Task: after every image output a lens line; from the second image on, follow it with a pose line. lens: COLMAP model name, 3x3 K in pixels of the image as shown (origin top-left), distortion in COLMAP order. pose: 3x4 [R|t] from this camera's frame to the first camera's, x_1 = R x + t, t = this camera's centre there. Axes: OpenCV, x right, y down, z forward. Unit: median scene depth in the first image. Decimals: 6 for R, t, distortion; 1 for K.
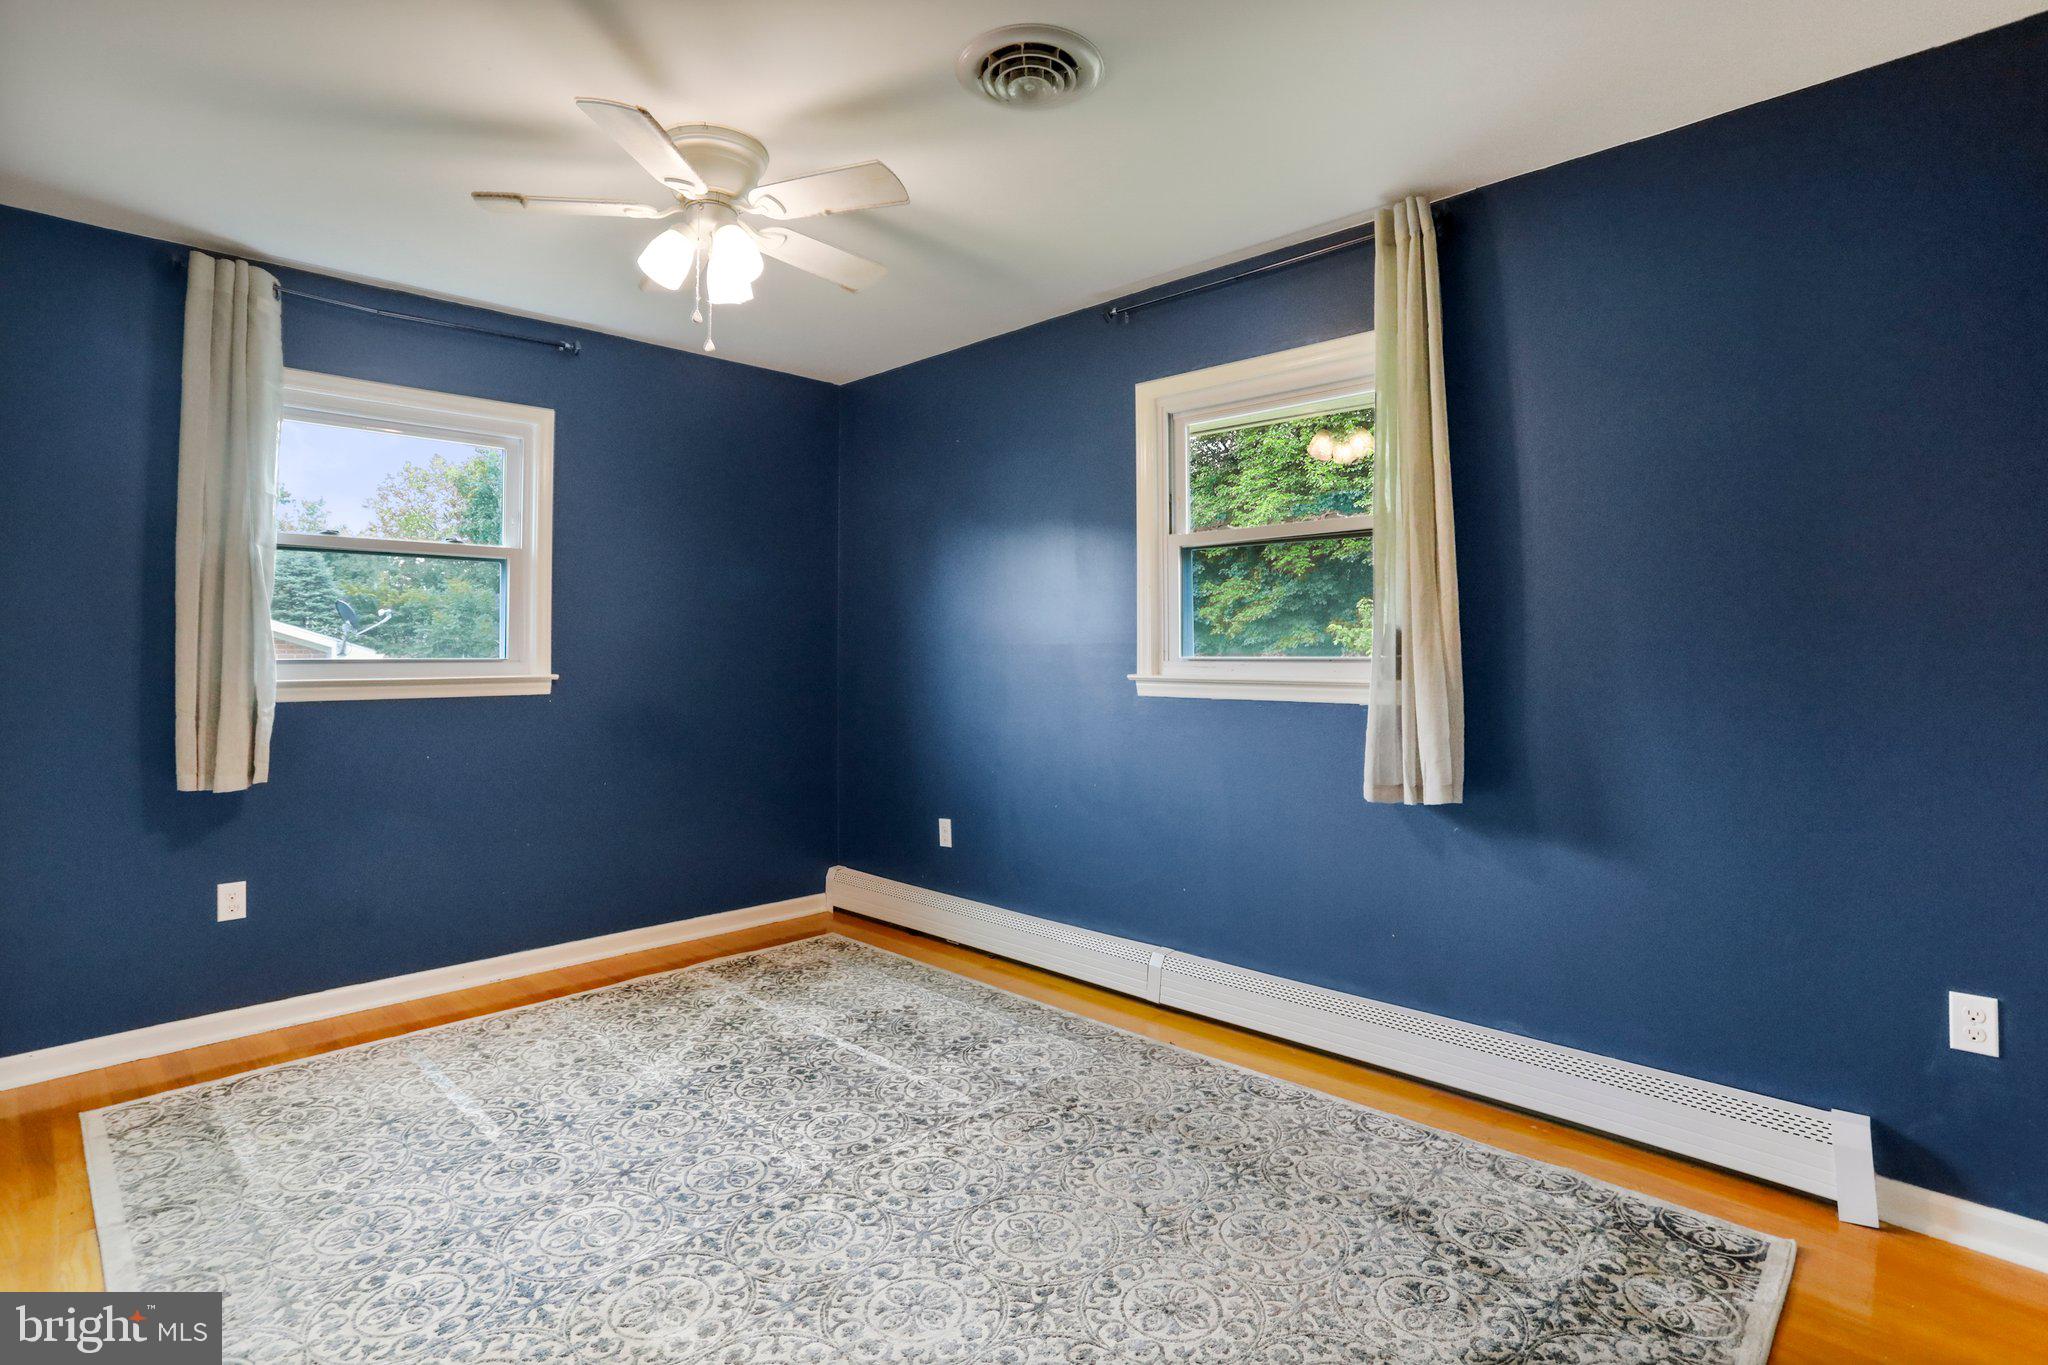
lens RADIAL K [[1007.3, 0, 1037.3], [0, 1007.3, 638.5], [0, 0, 1]] dist [-0.050831, 0.027106]
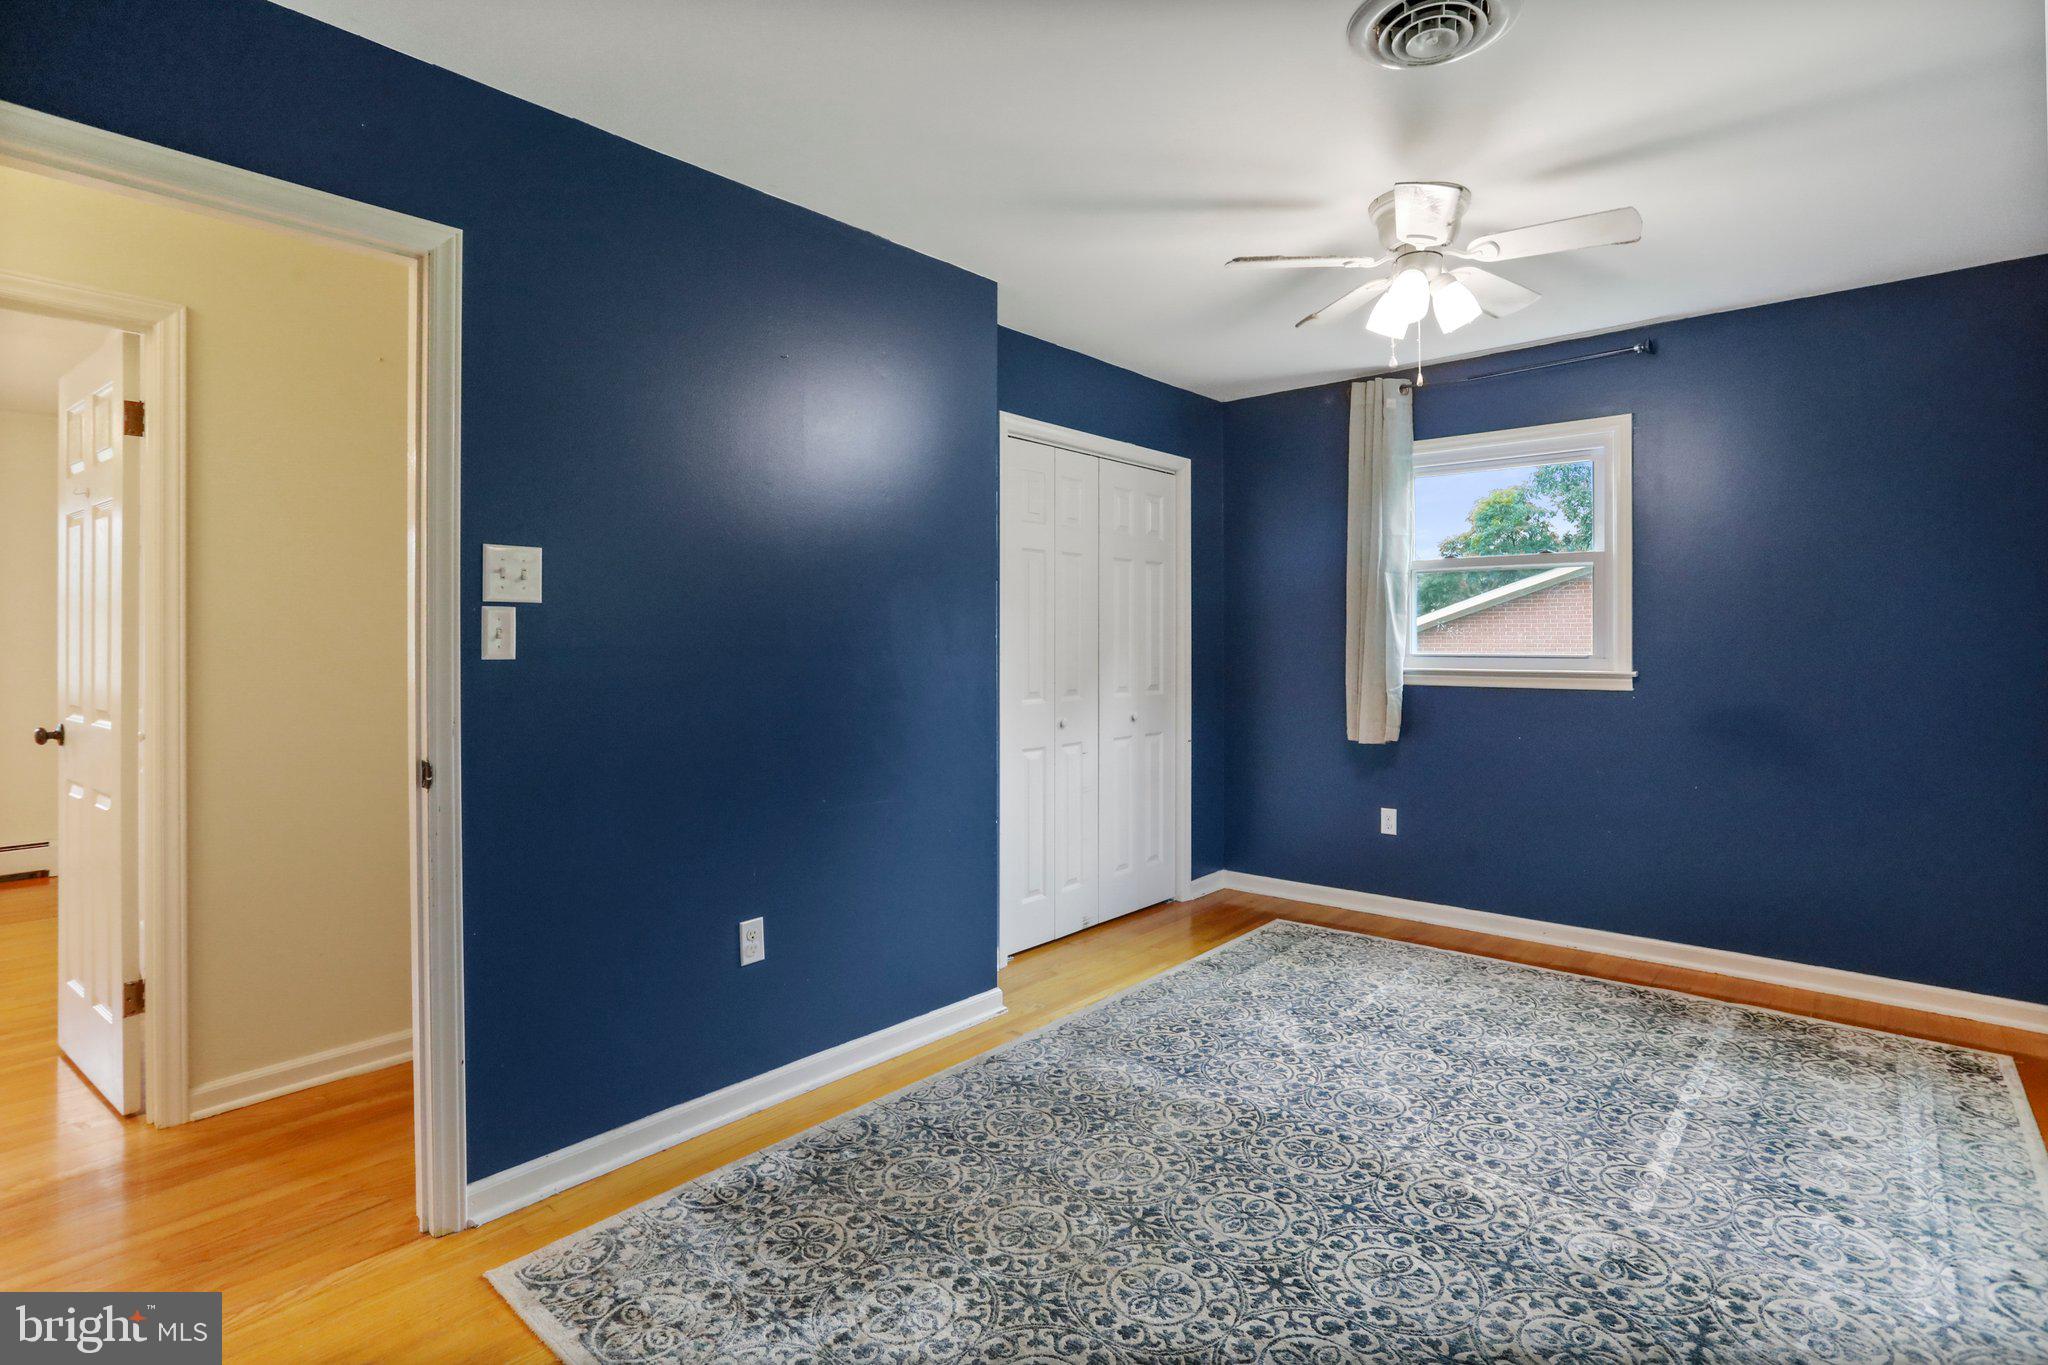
lens RADIAL K [[1007.3, 0, 1037.3], [0, 1007.3, 638.5], [0, 0, 1]] dist [-0.050831, 0.027106]
pose [[0.055921, 0.000024, -0.998435, 0.650312], [0.015454, 0.999880, 0.000890, -0.010637], [0.998316, -0.015479, 0.055914, 0.433160]]
